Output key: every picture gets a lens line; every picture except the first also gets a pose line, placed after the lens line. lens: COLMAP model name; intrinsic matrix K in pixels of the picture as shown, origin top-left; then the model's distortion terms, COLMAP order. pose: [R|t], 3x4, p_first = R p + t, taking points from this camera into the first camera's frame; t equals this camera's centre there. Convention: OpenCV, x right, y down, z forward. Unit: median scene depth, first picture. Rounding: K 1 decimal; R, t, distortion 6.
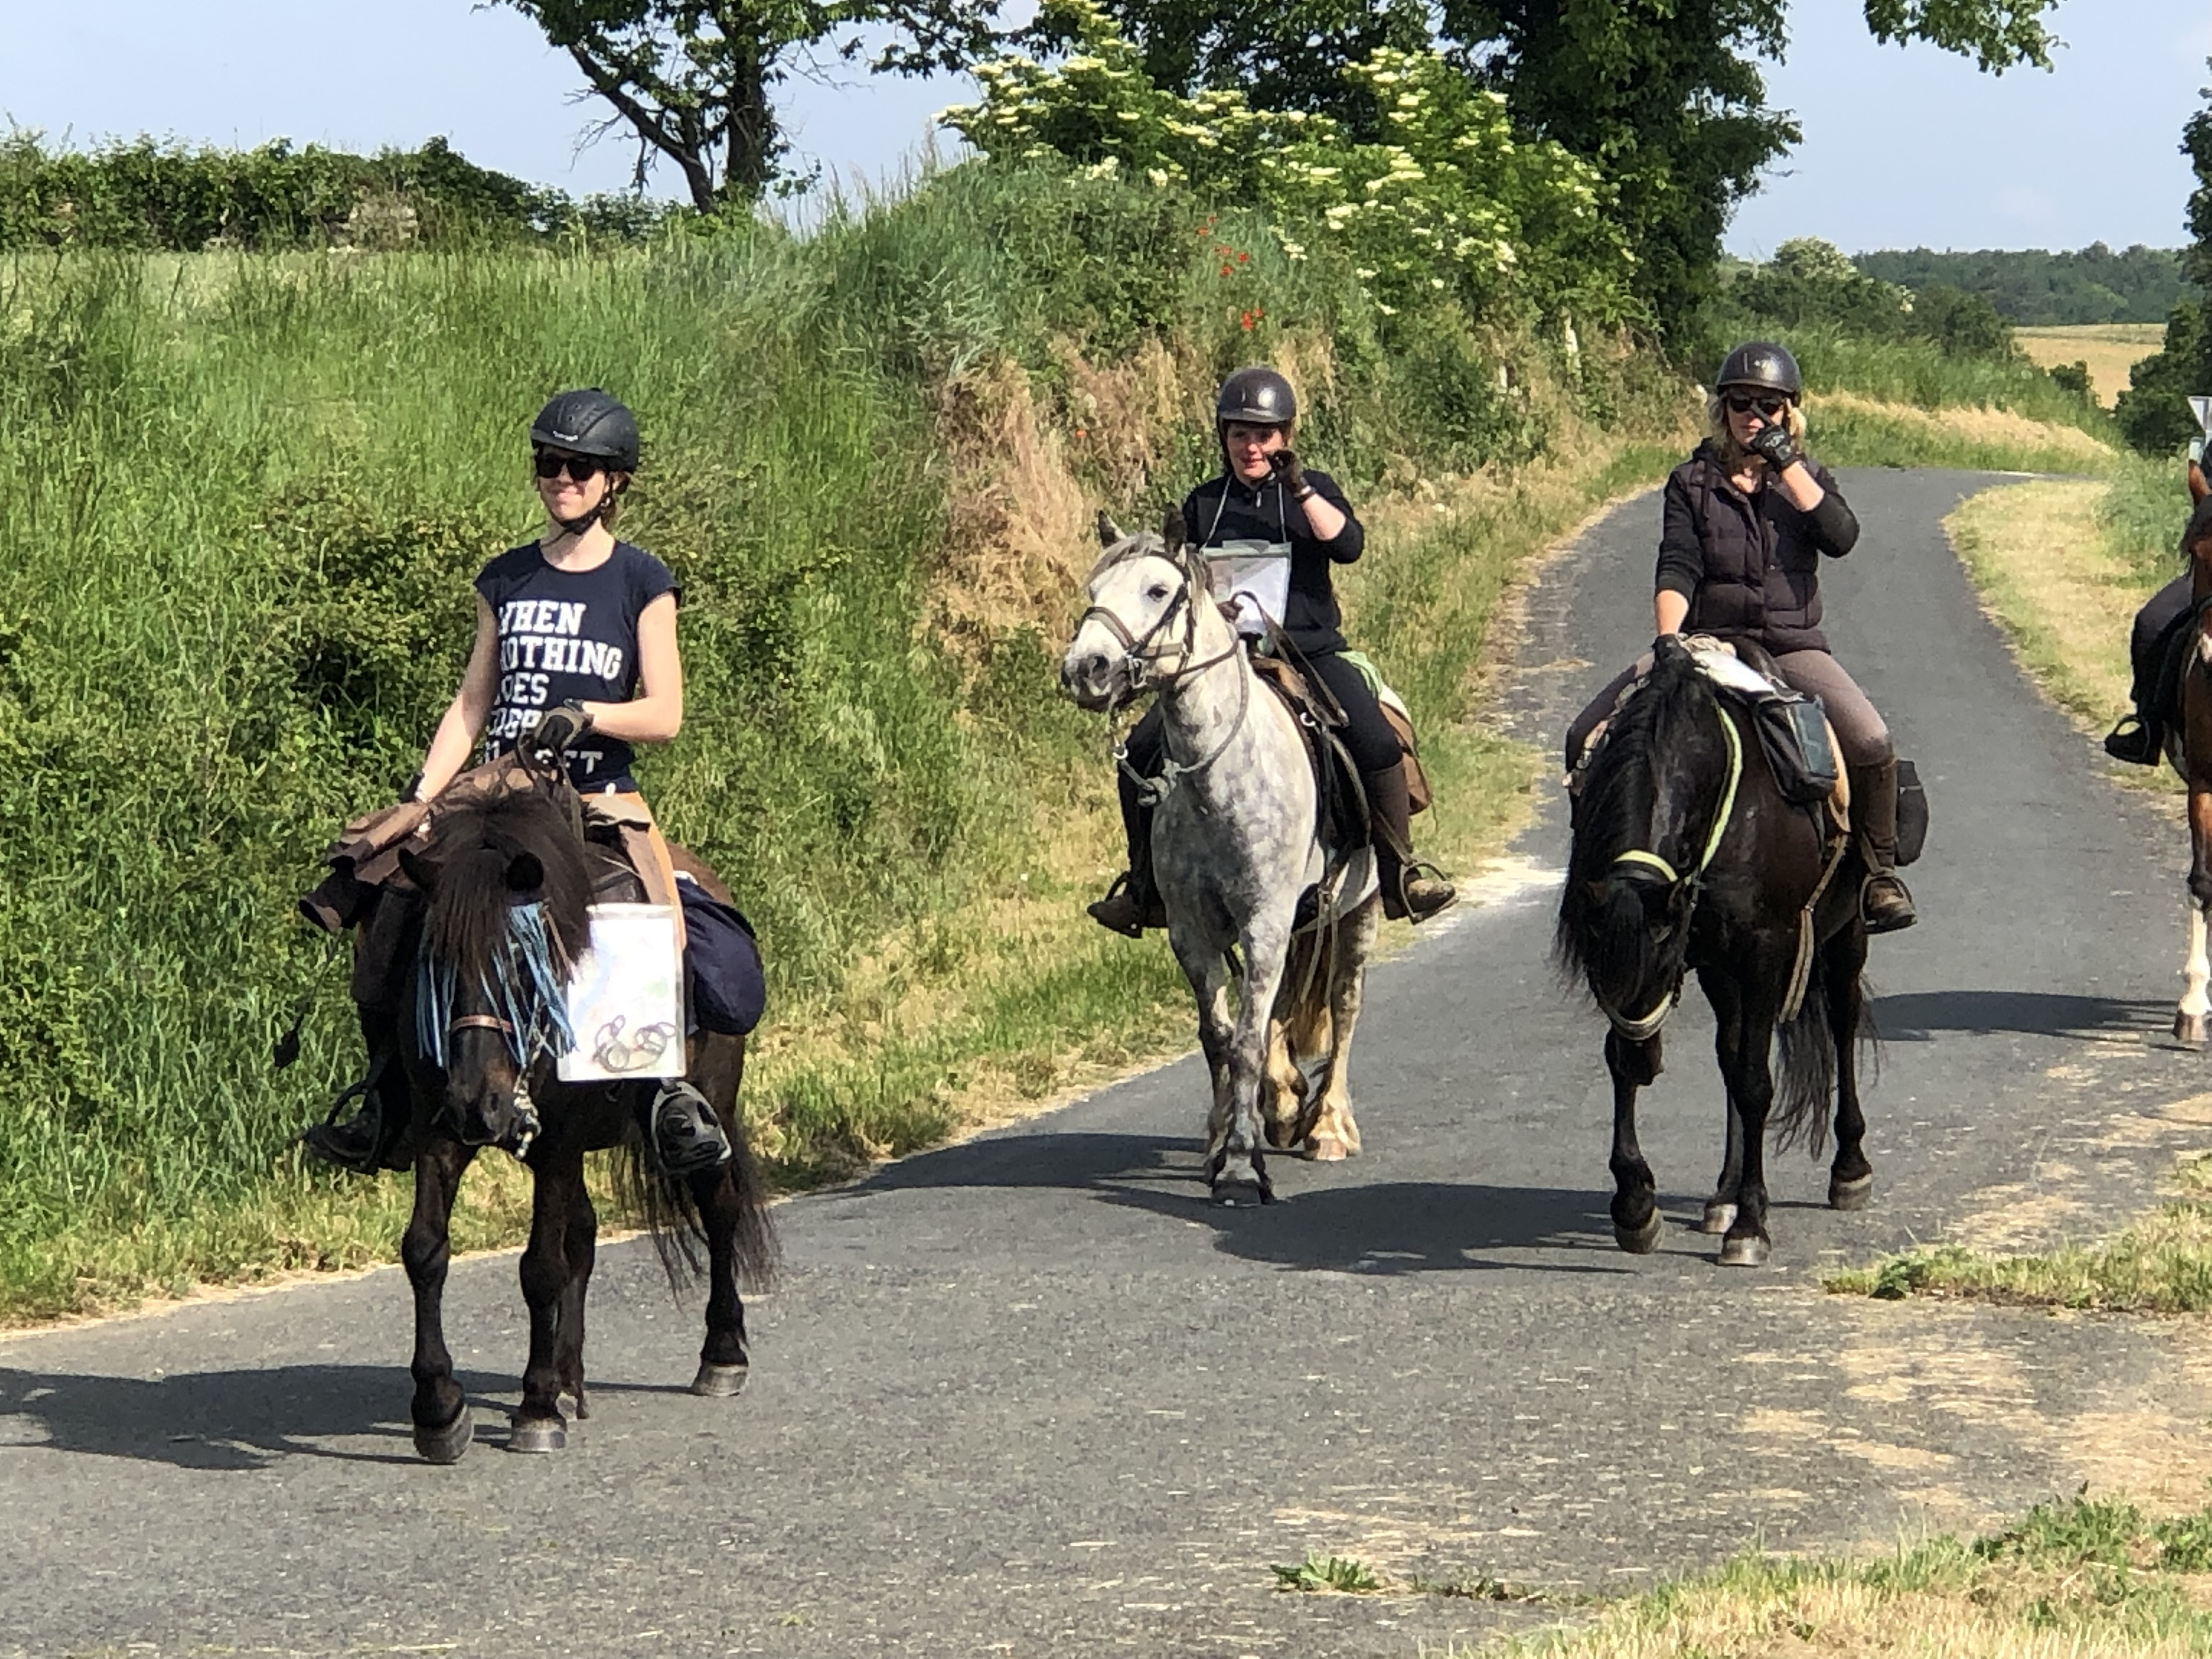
lens RADIAL K [[9577.1, 0, 1102.2], [0, 9577.1, 834.4], [0, 0, 1]] dist [-0.512025, 0.000000]
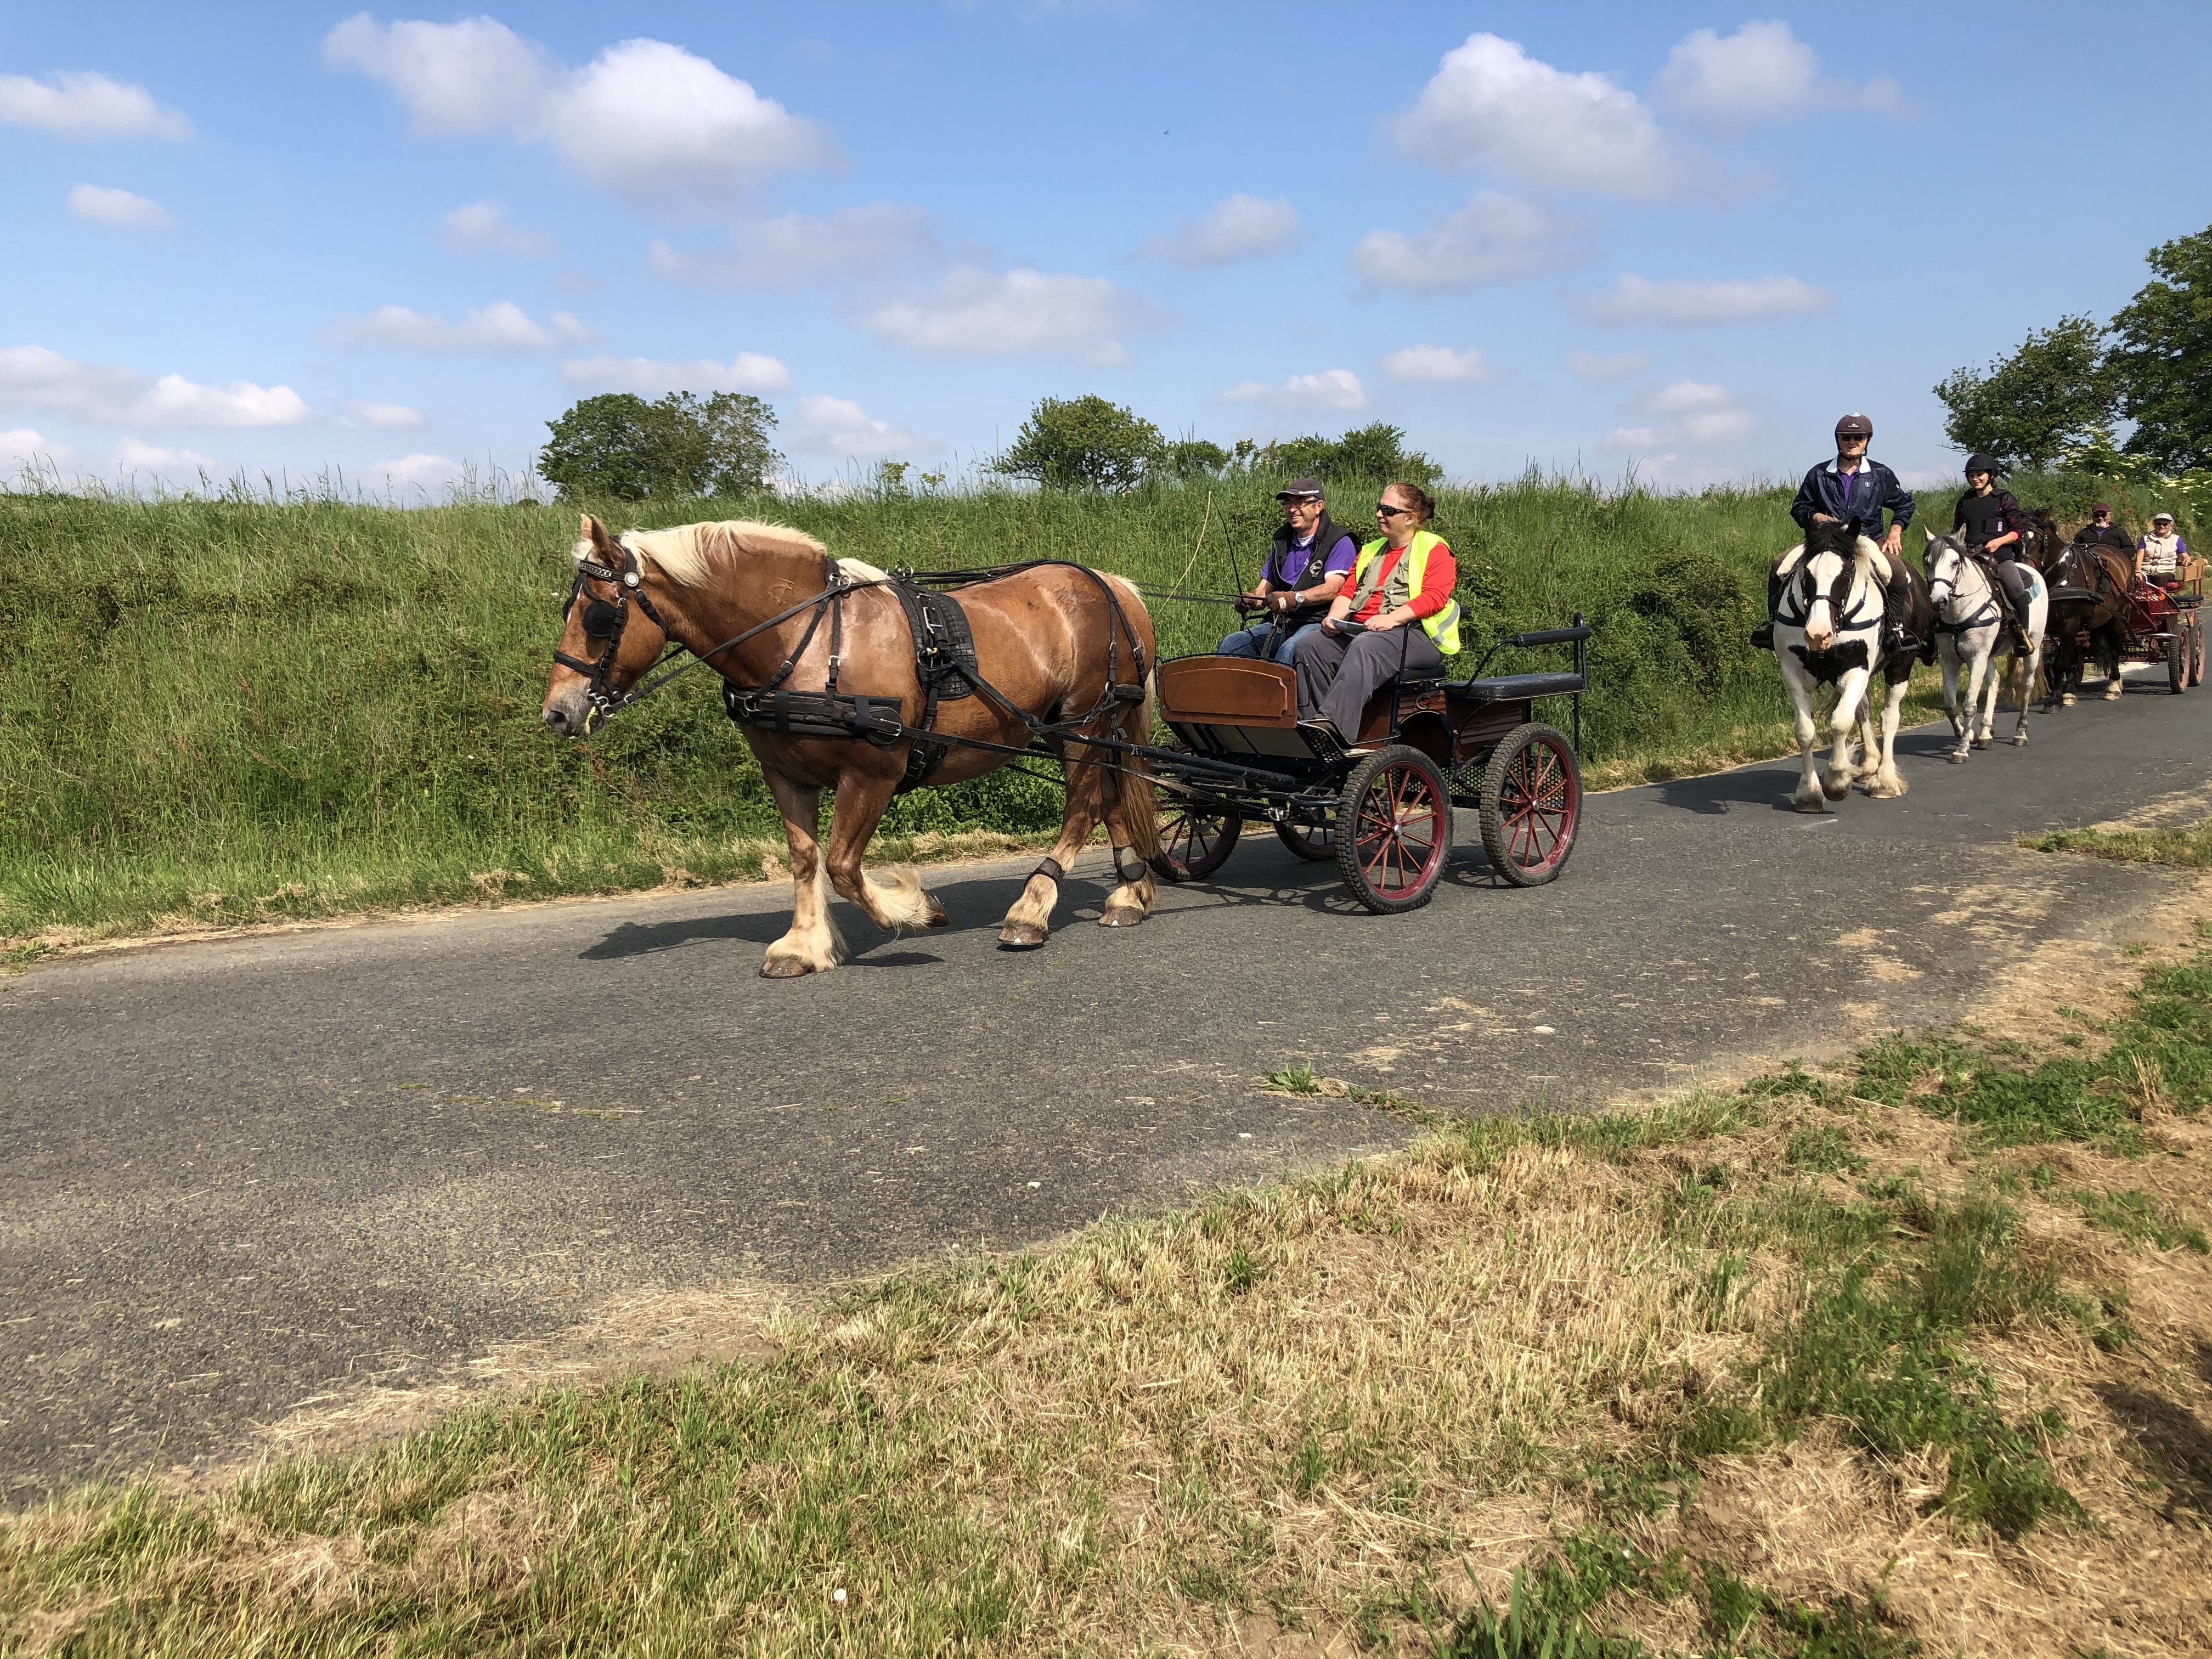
lens RADIAL K [[1806.2, 0, 1084.5], [0, 1806.2, 808.4], [0, 0, 1]] dist [0.012734, -0.012795]
pose [[0.849969, 0.041093, -0.525227, 0.040308], [0.002105, 0.996681, 0.081385, 0.001075], [0.526828, -0.070280, 0.847061, 0.183173]]
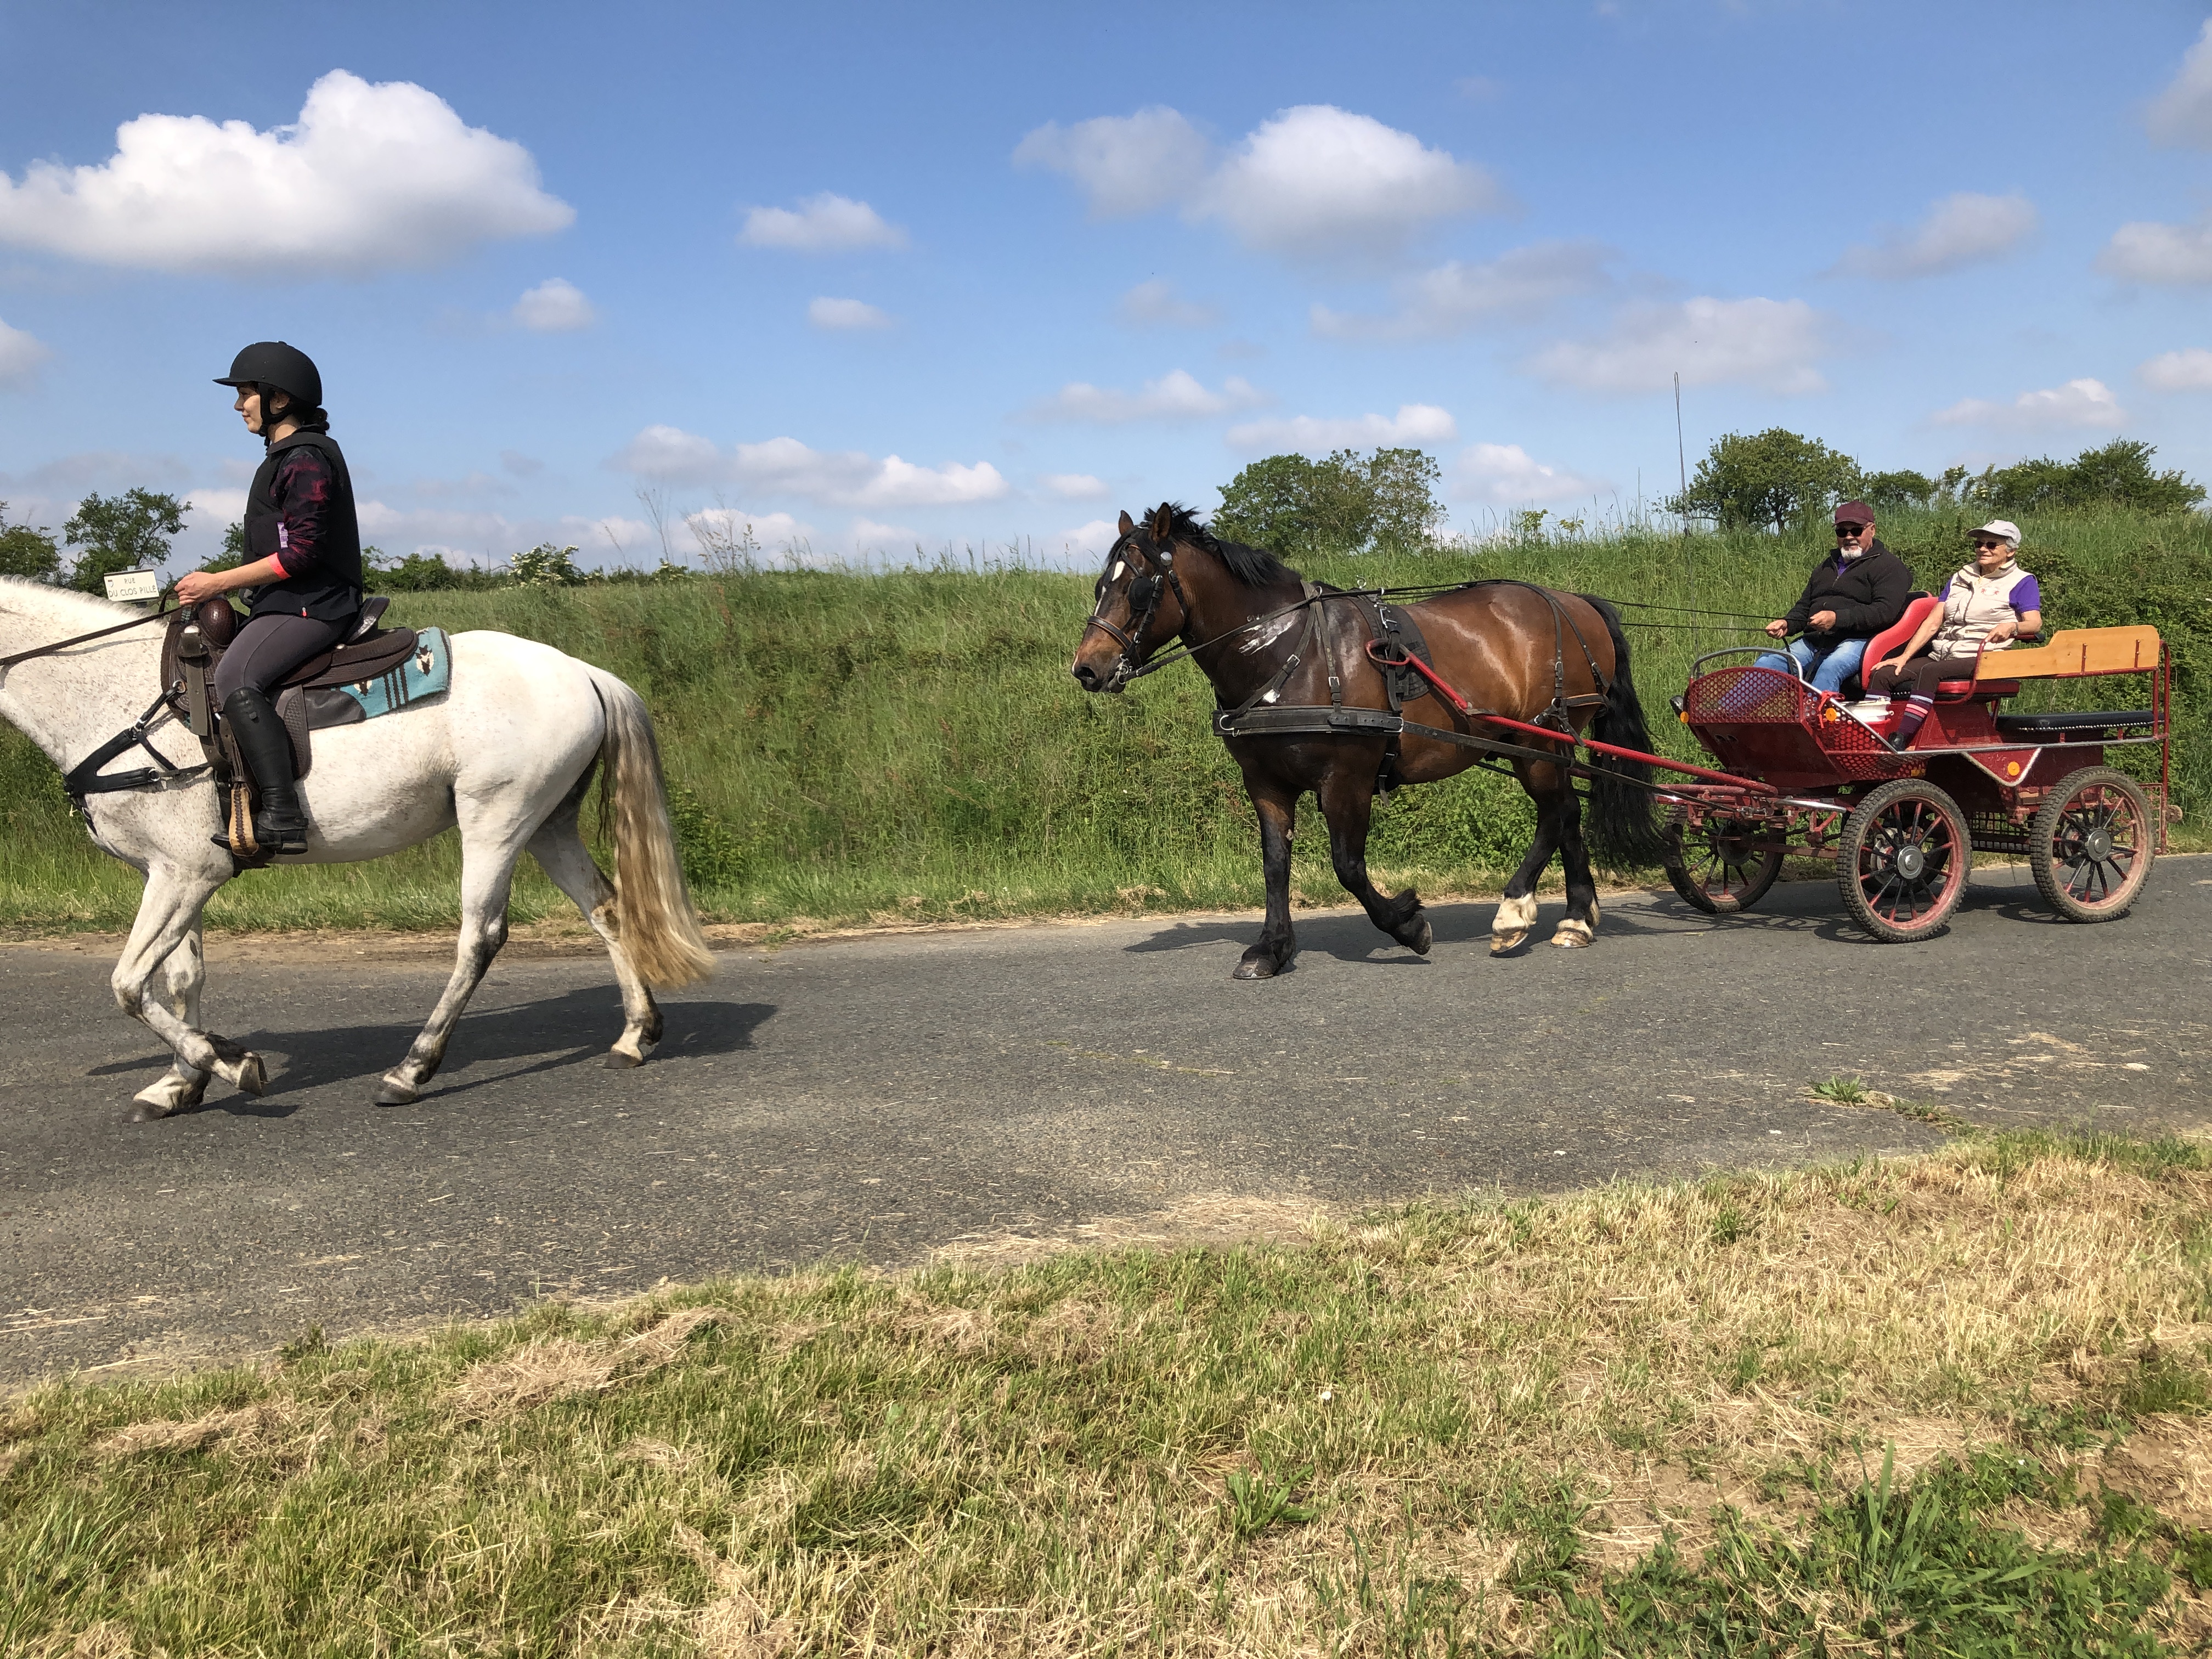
lens RADIAL K [[1806.2, 0, 1074.9], [0, 1806.2, 851.9], [0, 0, 1]] dist [0.012734, -0.012795]
pose [[0.605393, 0.055898, -0.793962, 0.051501], [0.005831, 0.997193, 0.074652, 0.002168], [0.795905, -0.049823, 0.603367, 0.176618]]
